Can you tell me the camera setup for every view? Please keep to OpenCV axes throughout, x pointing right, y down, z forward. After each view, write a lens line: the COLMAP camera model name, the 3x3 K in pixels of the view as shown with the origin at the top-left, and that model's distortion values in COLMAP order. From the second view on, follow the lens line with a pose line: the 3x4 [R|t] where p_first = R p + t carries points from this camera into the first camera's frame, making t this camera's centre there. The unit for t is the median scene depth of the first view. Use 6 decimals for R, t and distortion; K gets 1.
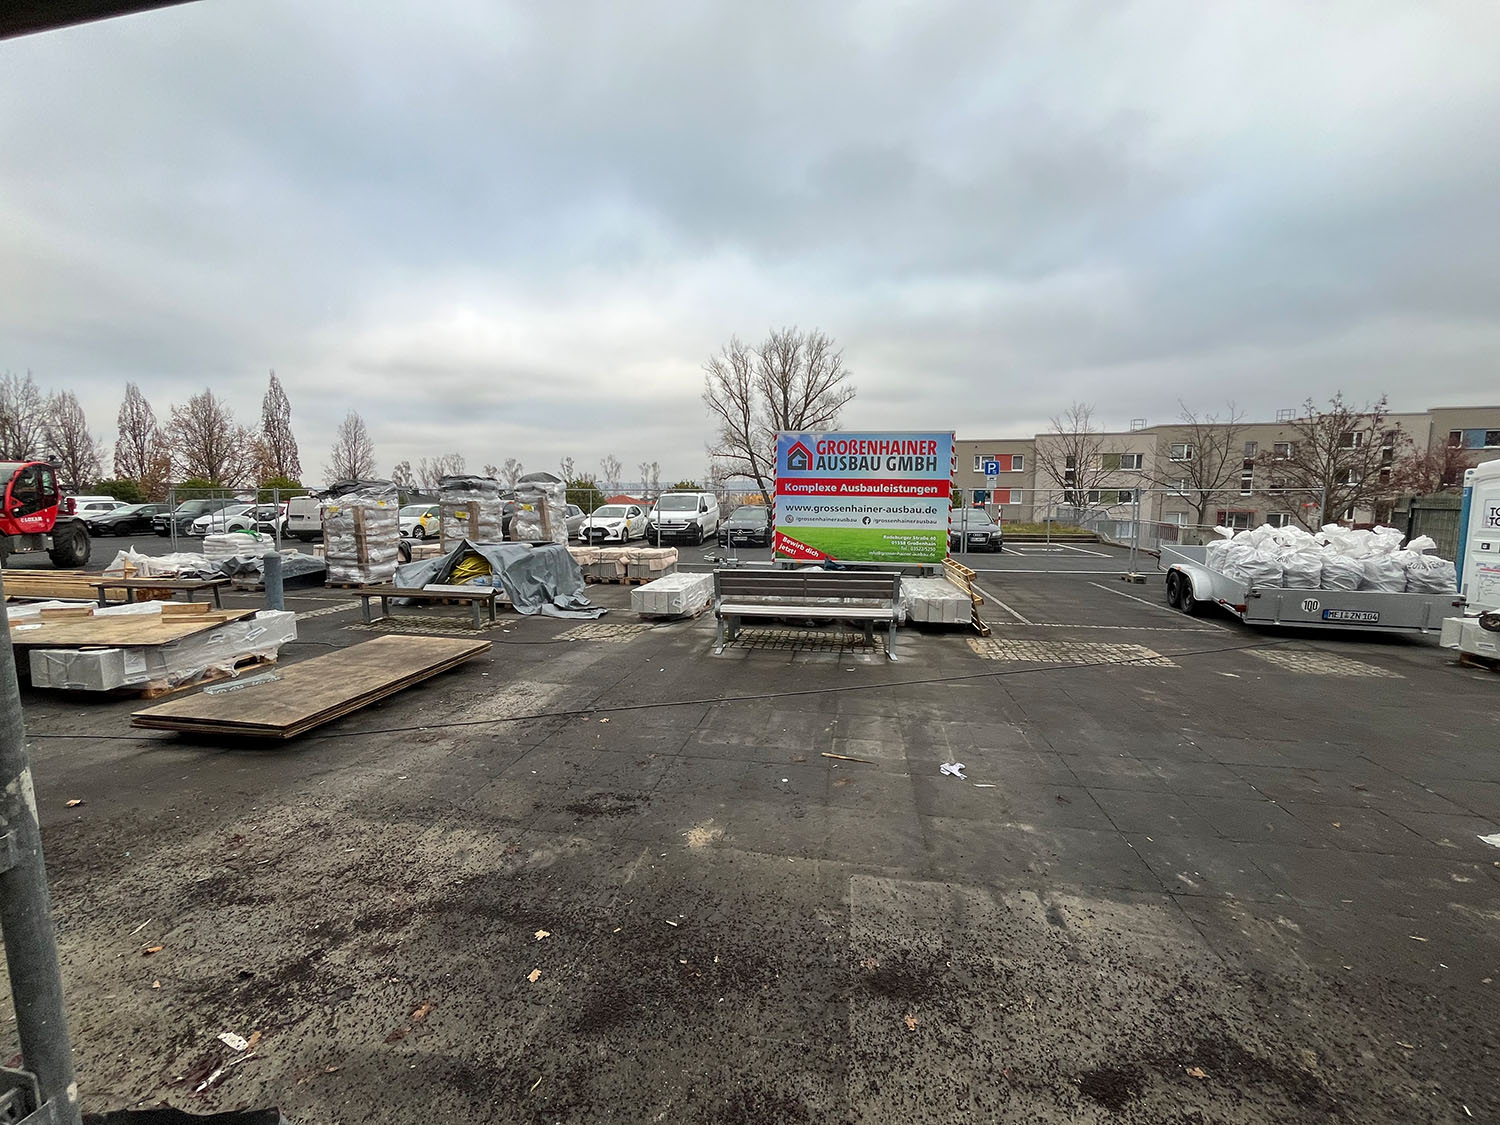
lens RADIAL K [[609.1, 0, 750.0], [0, 609.1, 562.5], [0, 0, 1]] dist [-0.001485, -0.000305]
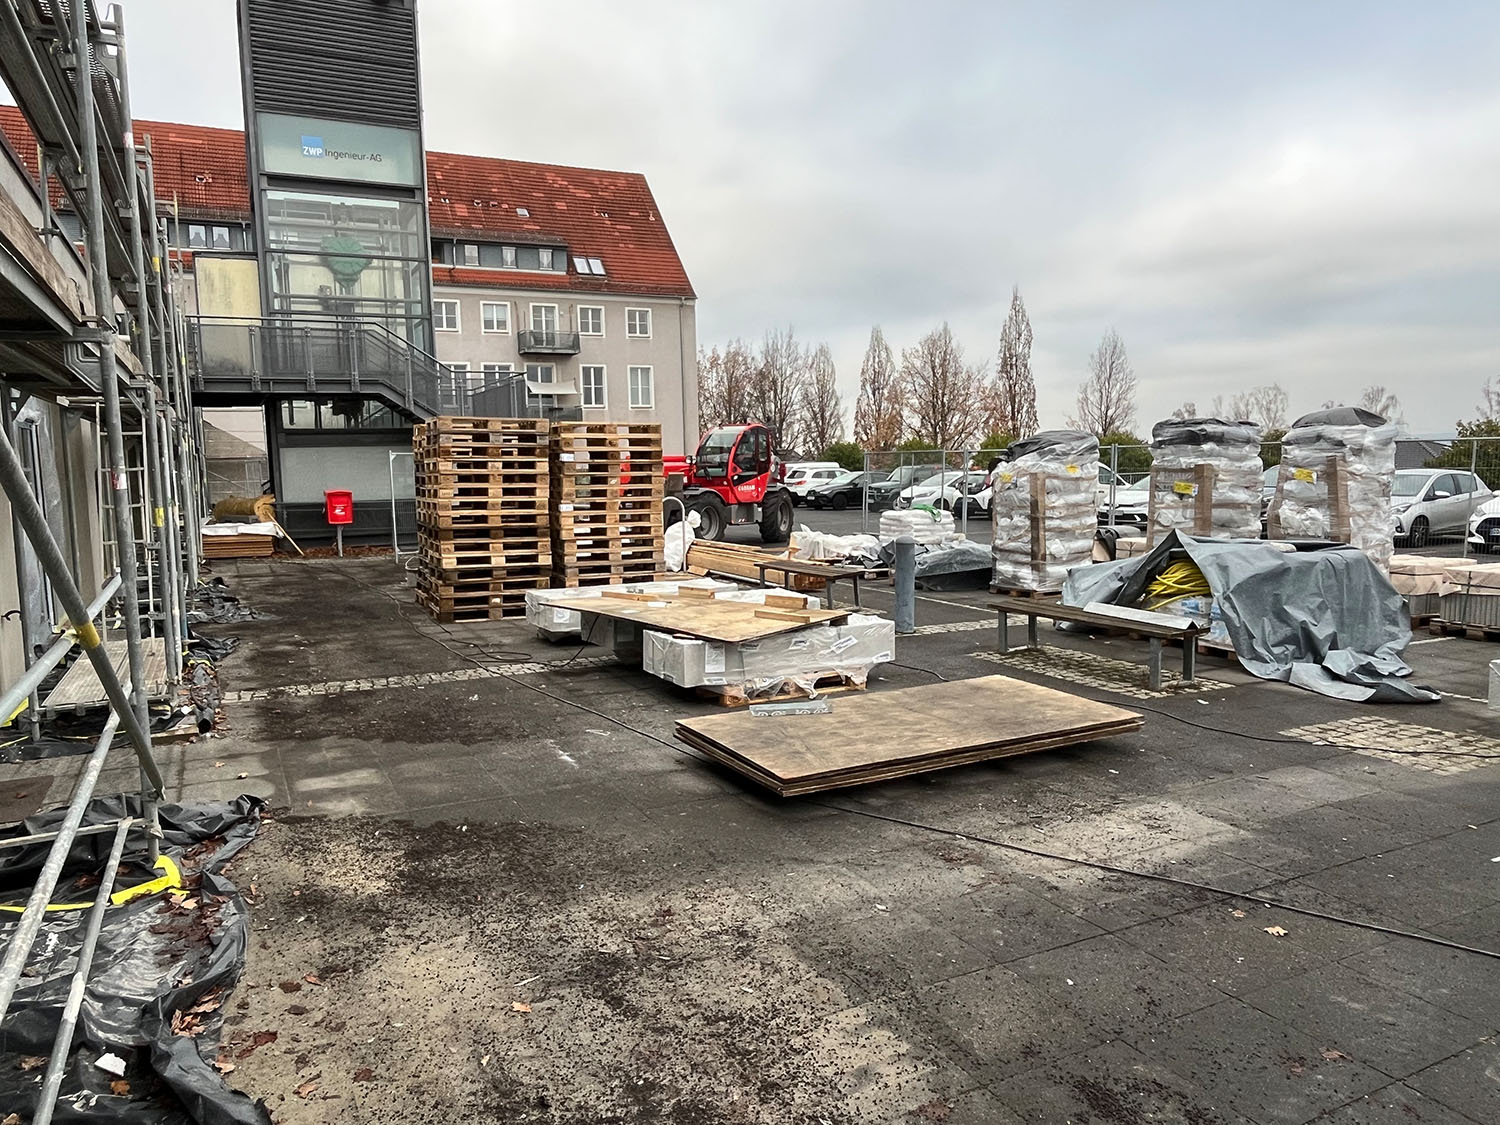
lens RADIAL K [[1023.4, 0, 750.0], [0, 1023.4, 562.5], [0, 0, 1]] dist [-0.001650, -0.000205]
pose [[0.598016, 0.068585, -0.798544, 0.068623], [-0.074596, 0.996770, 0.029746, -0.007245], [0.798005, 0.041779, 0.601201, 0.111864]]
